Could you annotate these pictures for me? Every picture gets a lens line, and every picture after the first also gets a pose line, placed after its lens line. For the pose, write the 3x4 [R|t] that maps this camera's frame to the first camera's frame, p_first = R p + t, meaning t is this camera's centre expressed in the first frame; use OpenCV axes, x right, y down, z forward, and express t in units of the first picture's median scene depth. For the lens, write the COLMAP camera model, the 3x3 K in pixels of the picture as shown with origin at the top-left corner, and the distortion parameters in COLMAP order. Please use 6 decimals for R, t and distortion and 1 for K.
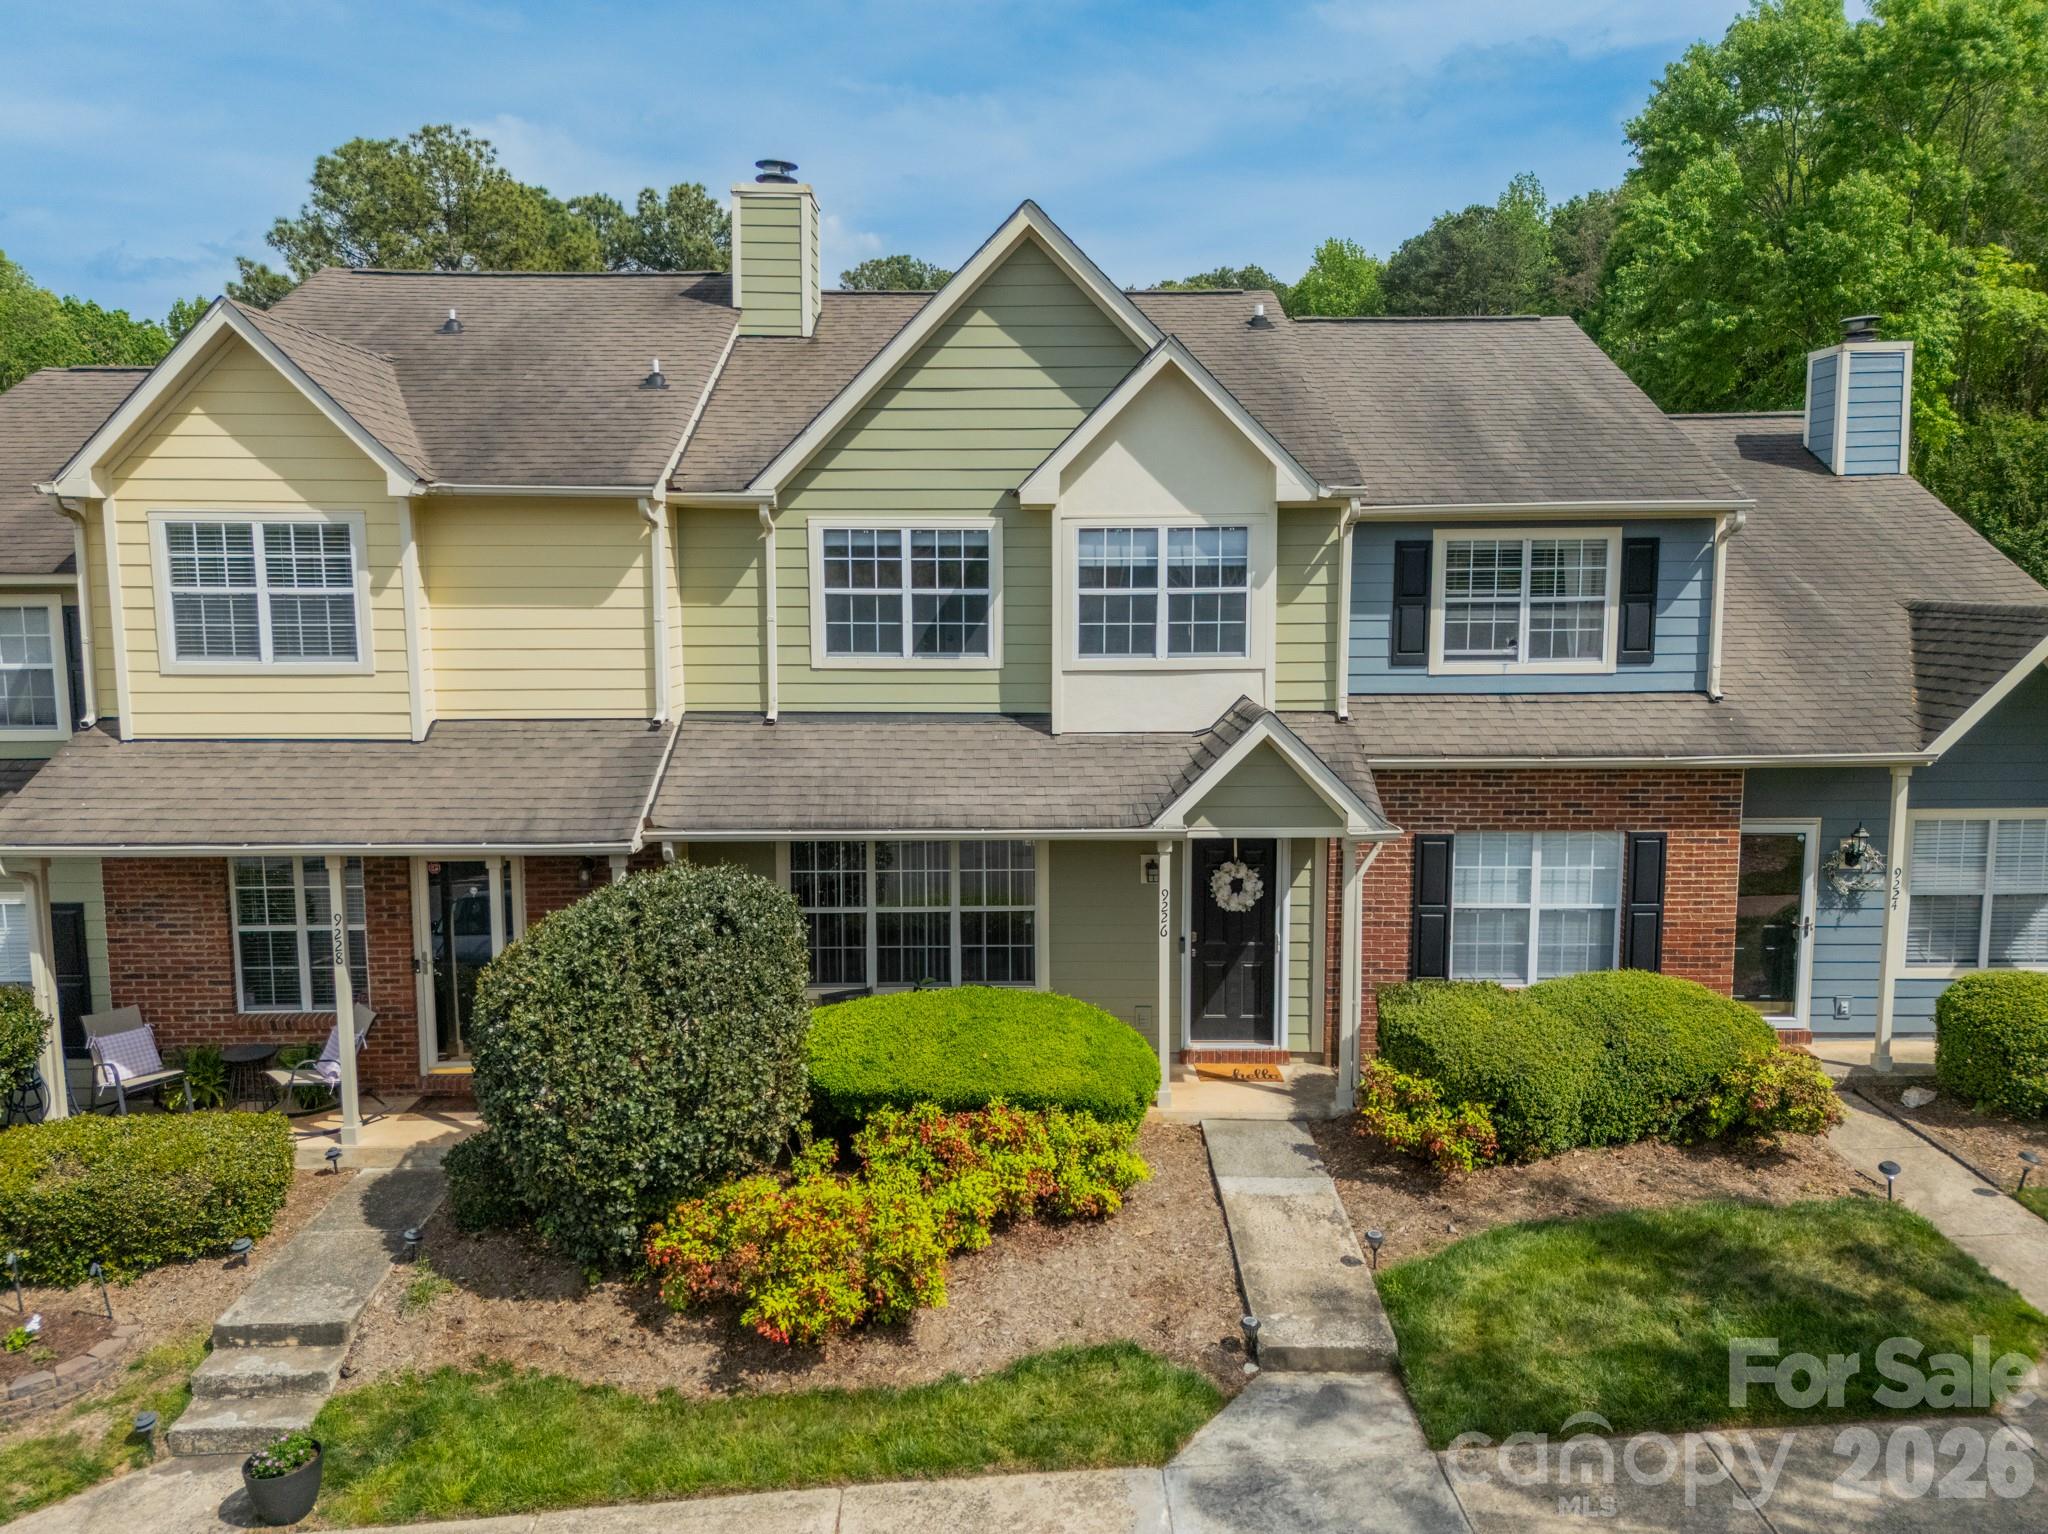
lens RADIAL K [[1480.6, 0, 1002.8], [0, 1480.6, 763.8], [0, 0, 1]] dist [0.035946, -0.002261]
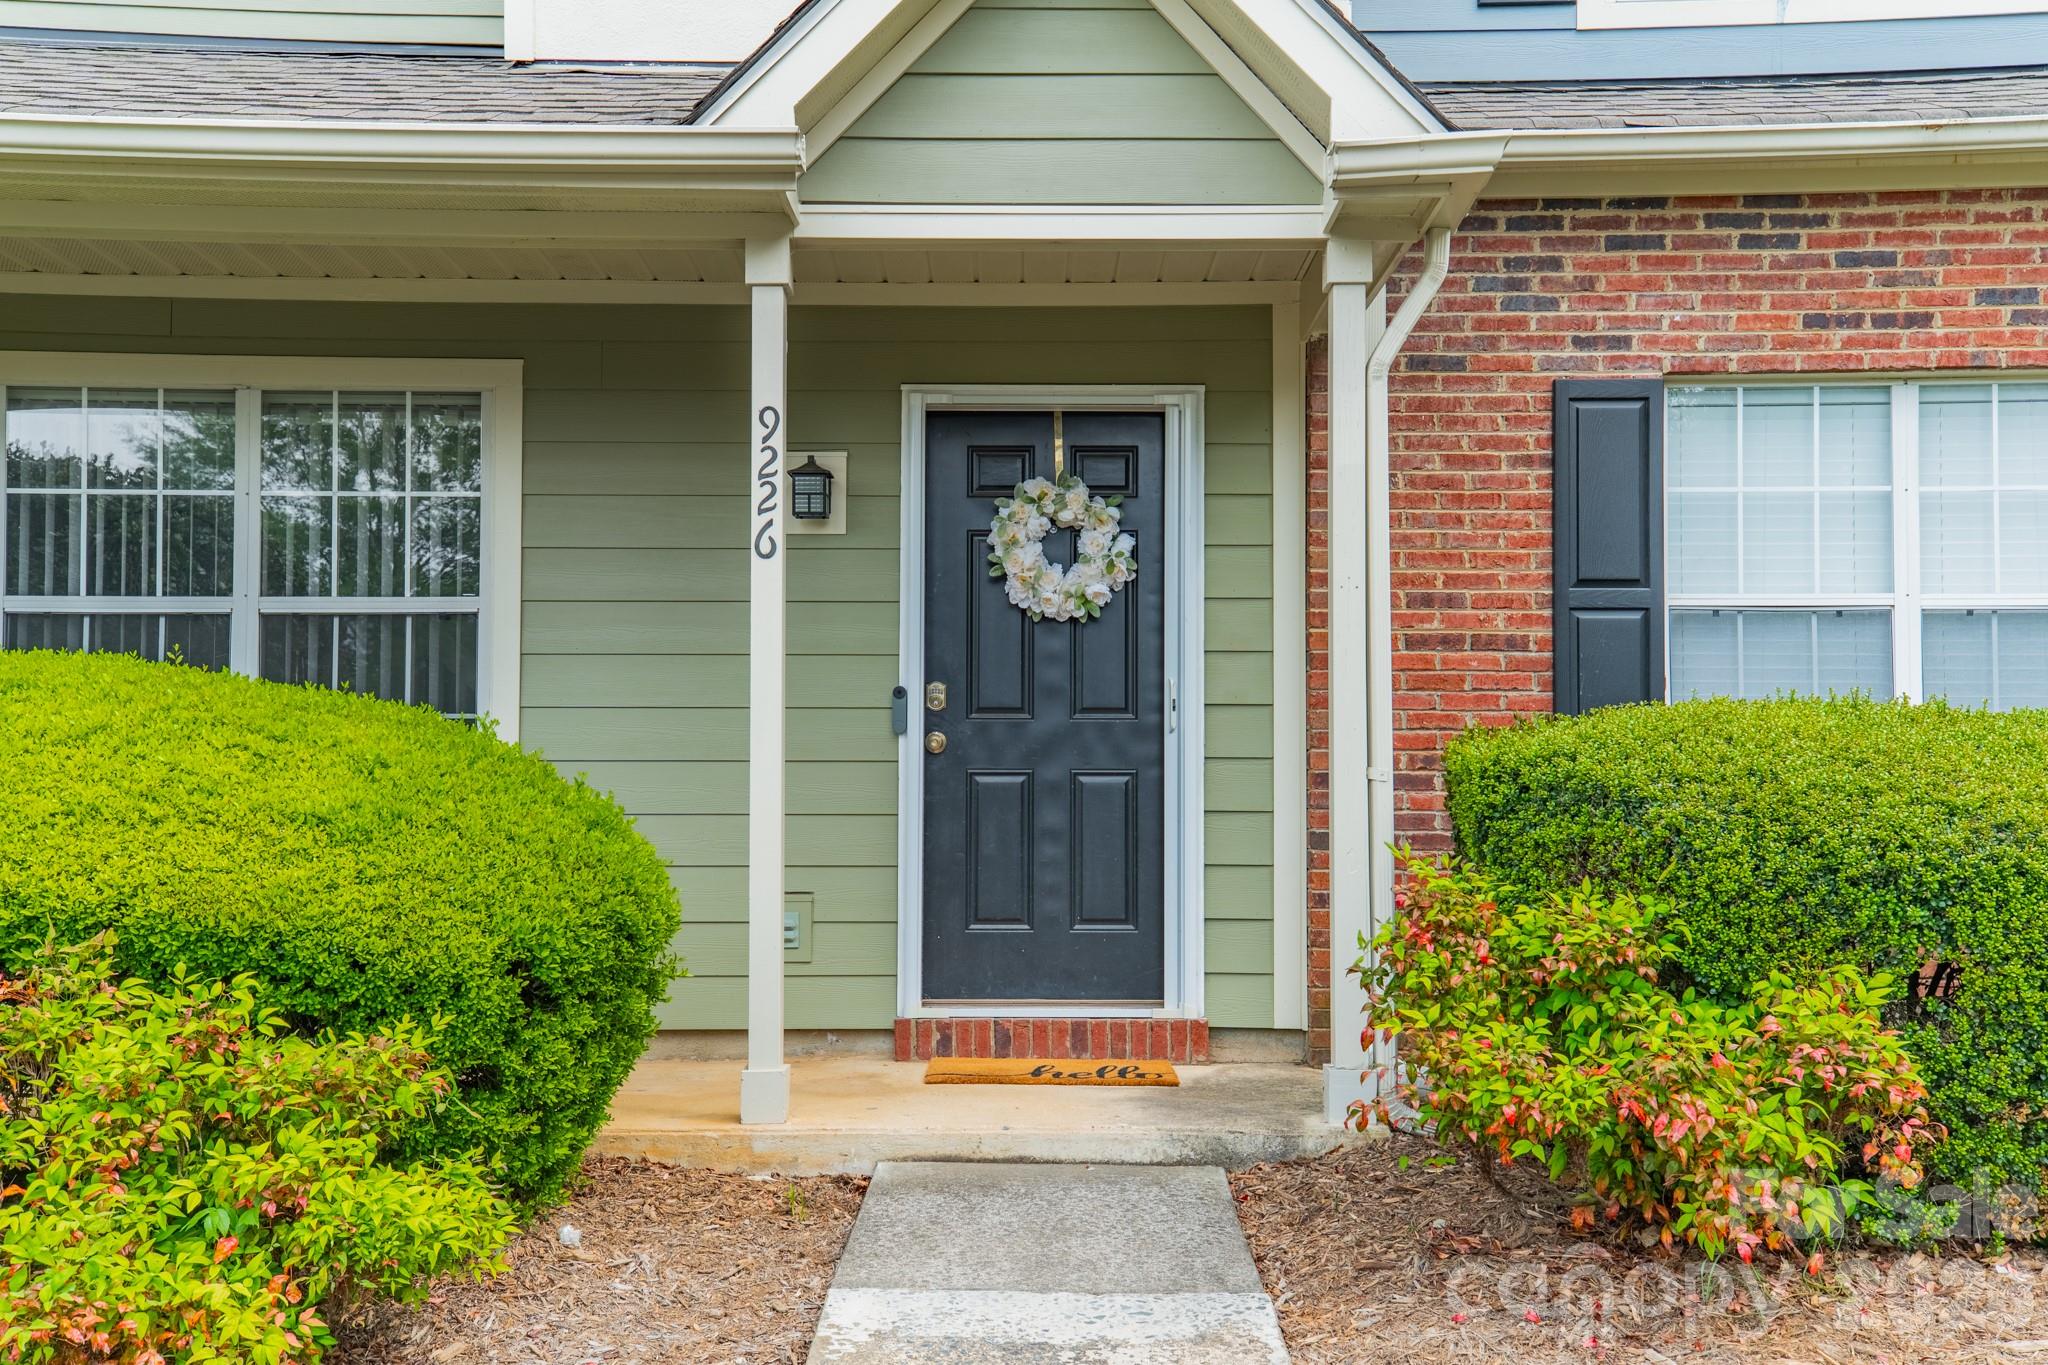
lens RADIAL K [[1943.9, 0, 1030.3], [0, 1943.9, 688.8], [0, 0, 1]] dist [0.087595, 0.094641]
pose [[0.999974, 0.006642, 0.002712, 0.157390], [-0.006047, 0.983712, -0.179650, 0.208807], [-0.003861, 0.179629, 0.983727, 0.571255]]
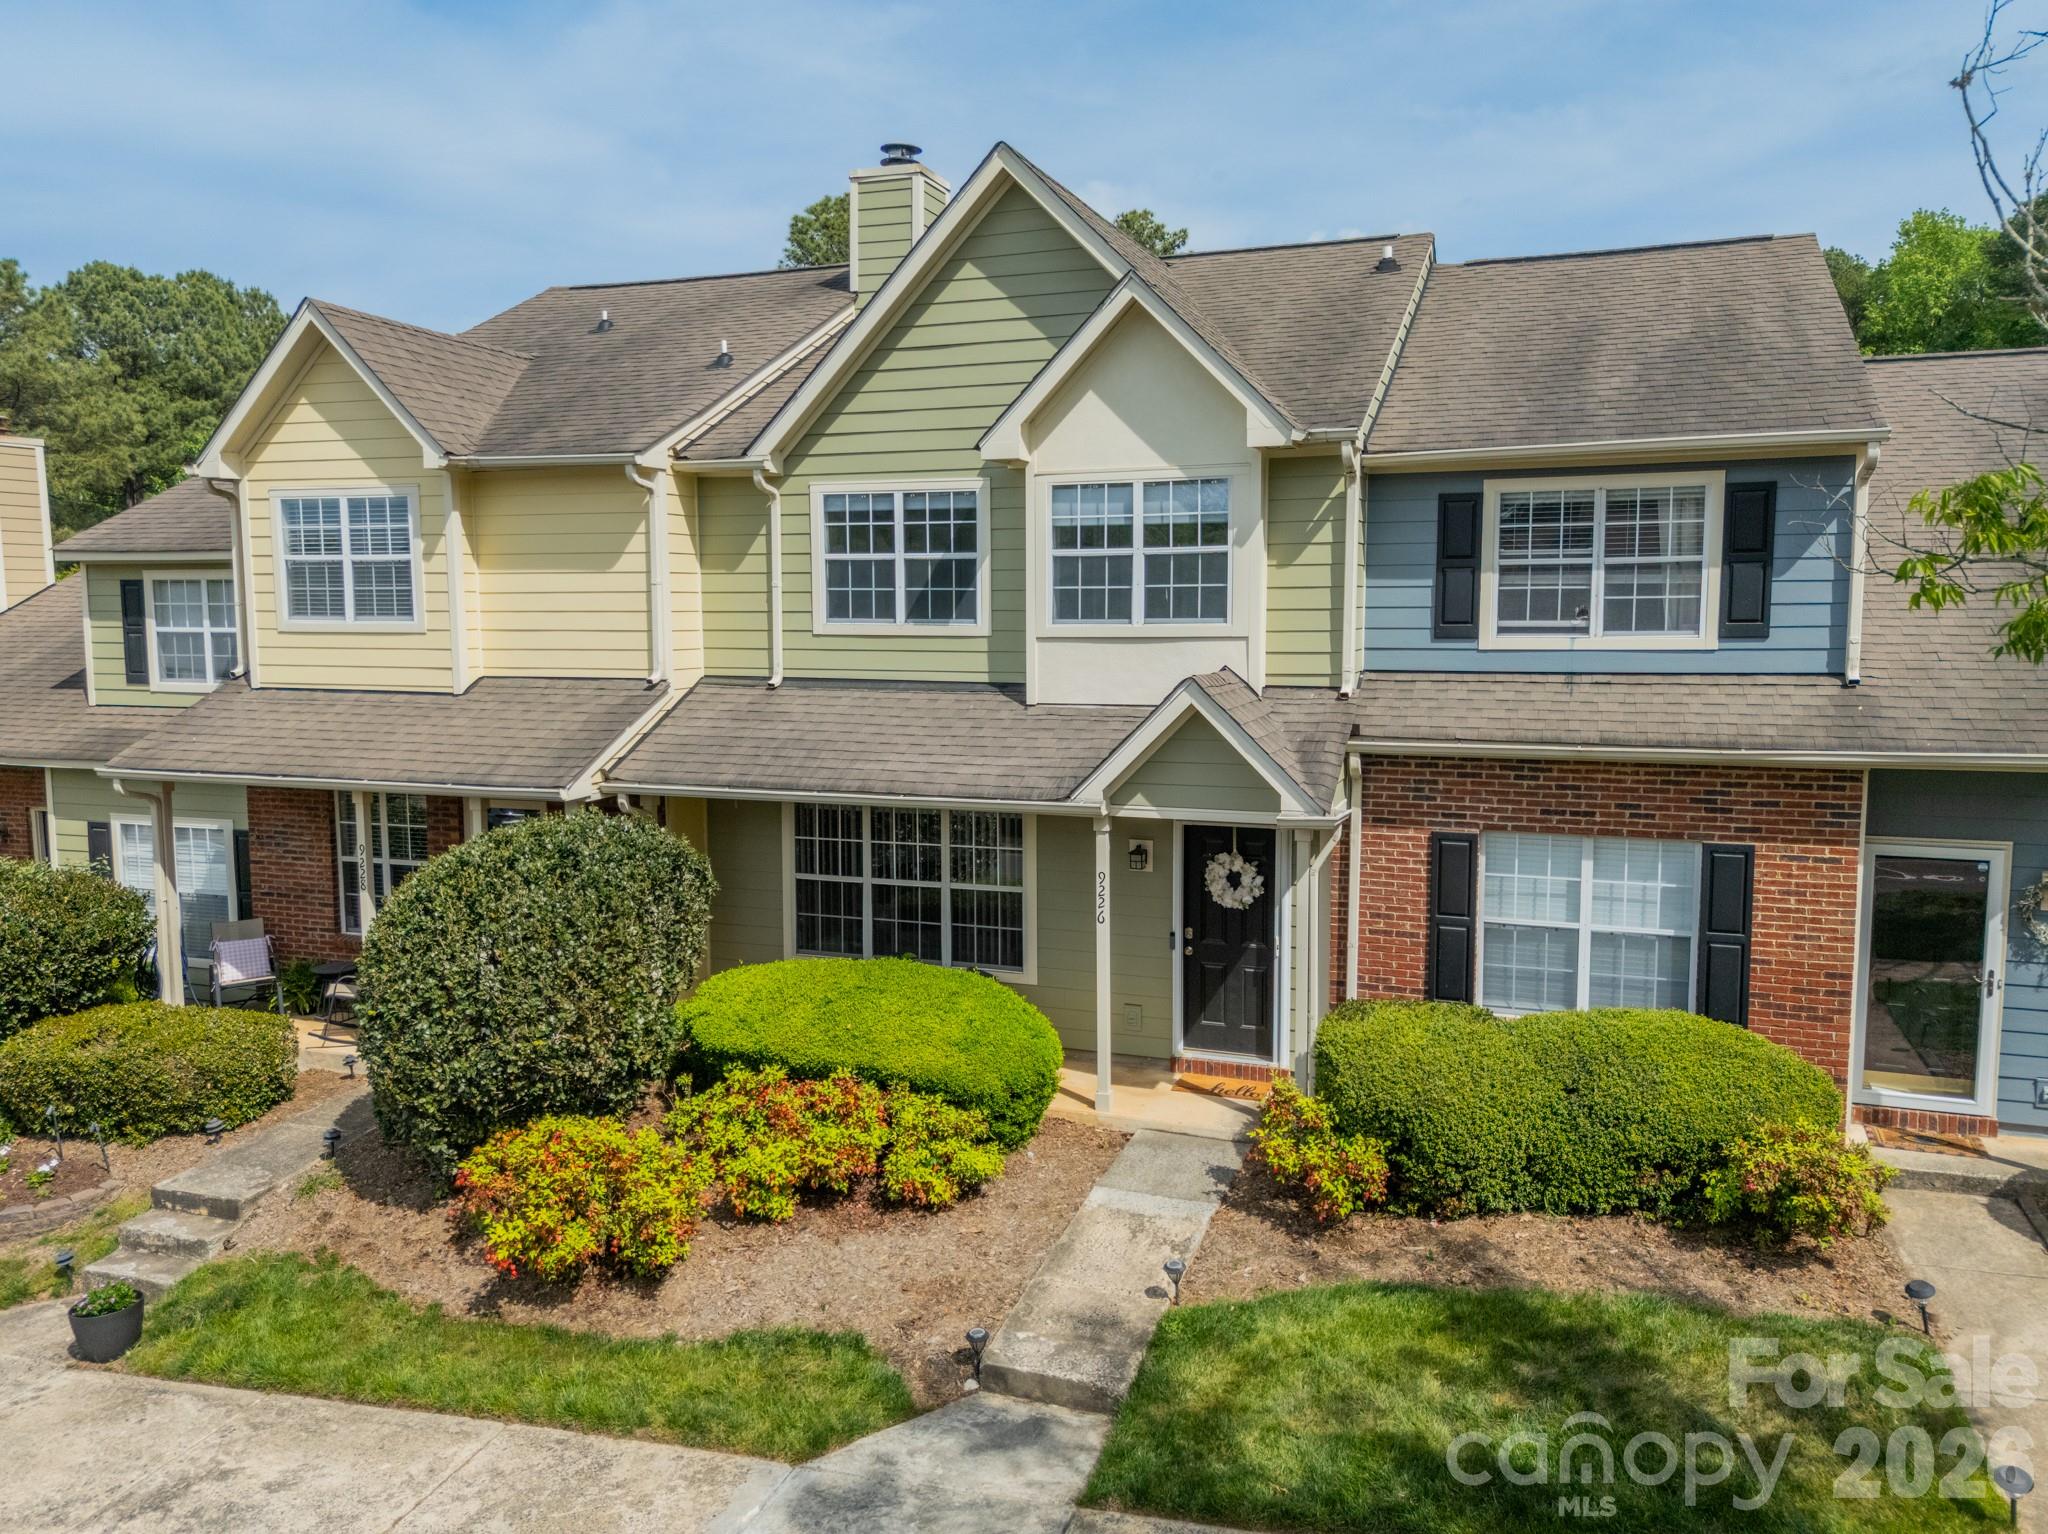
lens RADIAL K [[1471.0, 0, 1024.0], [0, 1471.0, 767.0], [0, 0, 1]] dist [0.034391, -0.002964]
pose [[0.939831, 0.037601, -0.339565, 0.354159], [-0.043278, 0.999021, -0.009157, 0.028738], [0.338888, 0.023302, 0.940538, 0.117503]]
